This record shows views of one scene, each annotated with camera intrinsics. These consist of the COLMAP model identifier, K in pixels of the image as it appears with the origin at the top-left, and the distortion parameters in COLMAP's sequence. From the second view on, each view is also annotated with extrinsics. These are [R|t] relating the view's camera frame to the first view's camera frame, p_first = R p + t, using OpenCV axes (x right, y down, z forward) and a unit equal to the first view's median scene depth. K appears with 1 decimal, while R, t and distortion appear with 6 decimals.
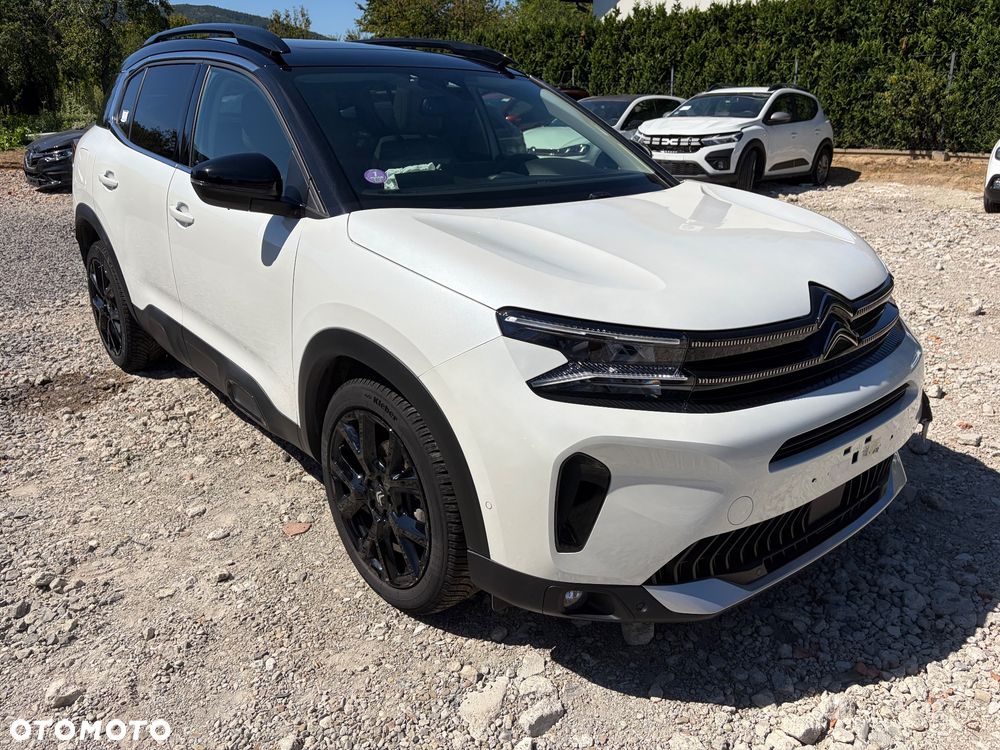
lens RADIAL K [[753.8, 0, 500.0], [0, 753.8, 375.0], [0, 0, 1]] dist [0.071317, -0.089363]
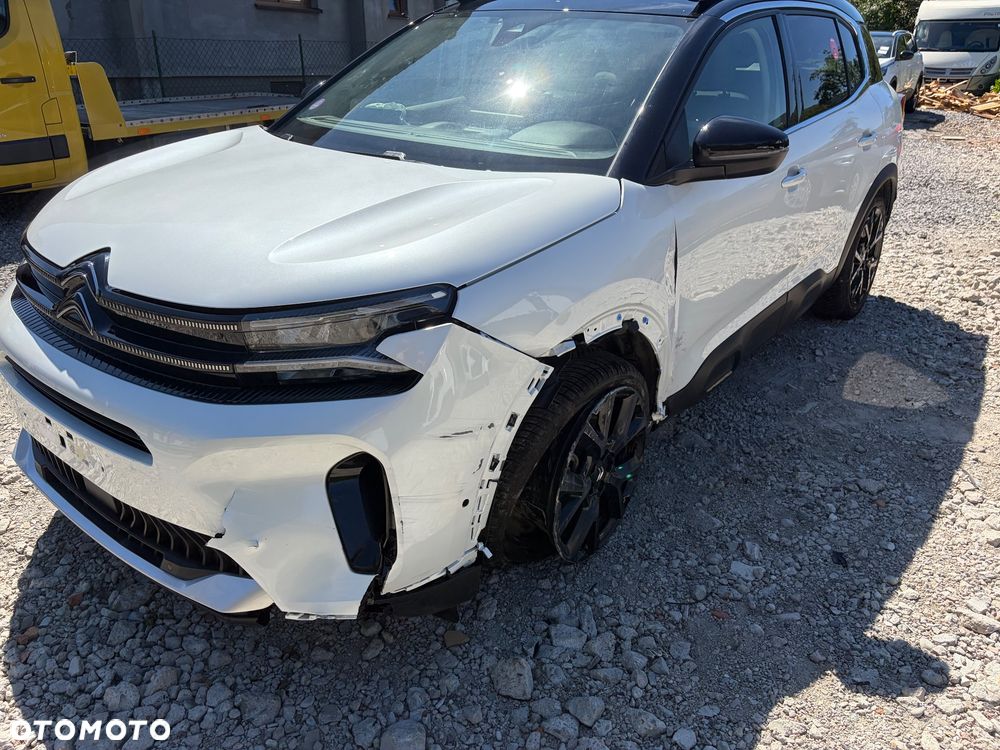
lens RADIAL K [[753.4, 0, 493.2], [0, 753.4, 366.7], [0, 0, 1]] dist [0.072079, -0.089040]
pose [[0.204970, 0.392250, -0.896731, 1.086817], [-0.350763, 0.884768, 0.306841, -0.346216], [0.913757, 0.251647, 0.318938, 0.928068]]
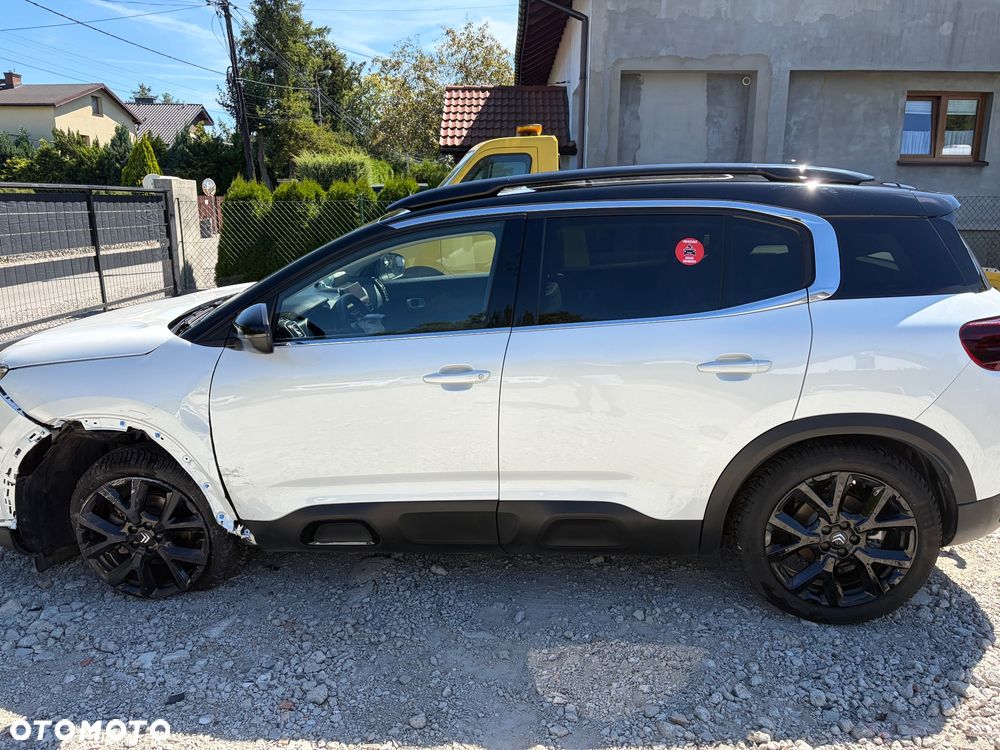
lens RADIAL K [[722.8, 0, 500.0], [0, 722.8, 375.0], [0, 0, 1]] dist [0.065461, -0.071744]
pose [[-0.701992, 0.190359, -0.686273, 0.734029], [-0.235561, 0.847318, 0.475986, -0.916114], [0.672100, 0.495797, -0.549970, 2.234989]]
